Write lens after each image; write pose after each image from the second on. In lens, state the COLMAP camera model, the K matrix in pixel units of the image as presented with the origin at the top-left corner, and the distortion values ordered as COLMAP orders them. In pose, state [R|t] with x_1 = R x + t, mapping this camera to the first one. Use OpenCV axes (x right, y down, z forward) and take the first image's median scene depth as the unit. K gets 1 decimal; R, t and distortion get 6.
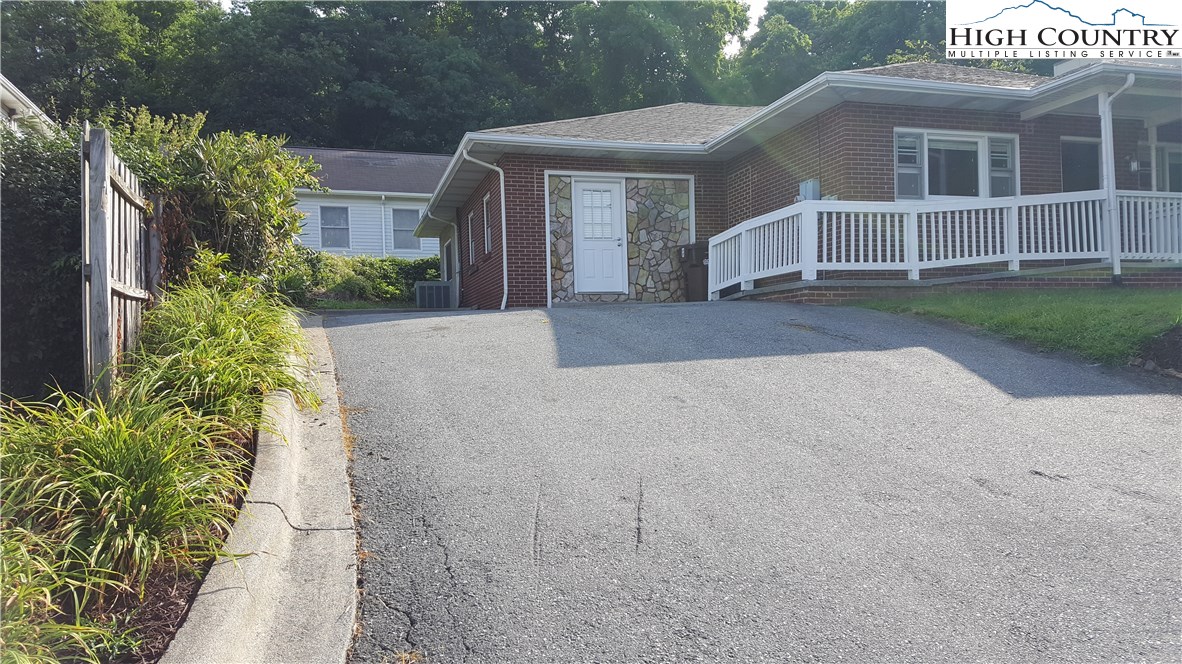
lens RADIAL K [[890.4, 0, 591.6], [0, 890.4, 333.0], [0, 0, 1]] dist [0.052801, 0.001803]
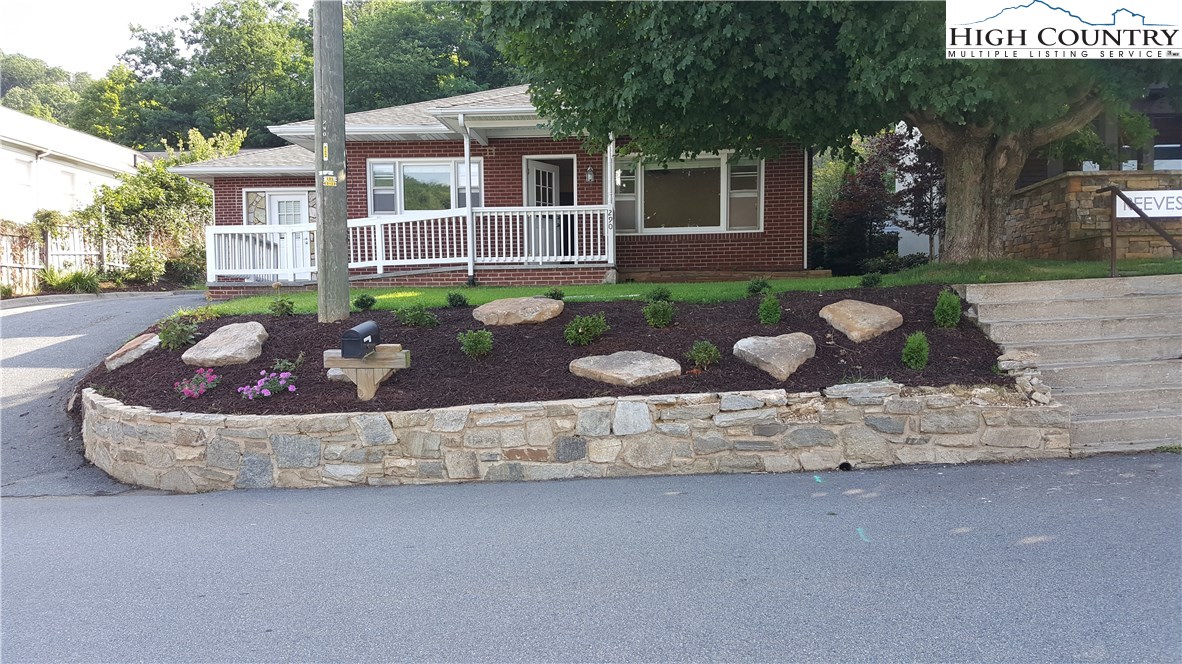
lens RADIAL K [[890.4, 0, 590.0], [0, 890.4, 330.5], [0, 0, 1]] dist [0.052801, 0.001803]
pose [[0.955626, 0.015026, -0.294199, 1.017111], [-0.004523, 0.999329, 0.036351, -0.030854], [0.294547, -0.033407, 0.955053, -0.136654]]
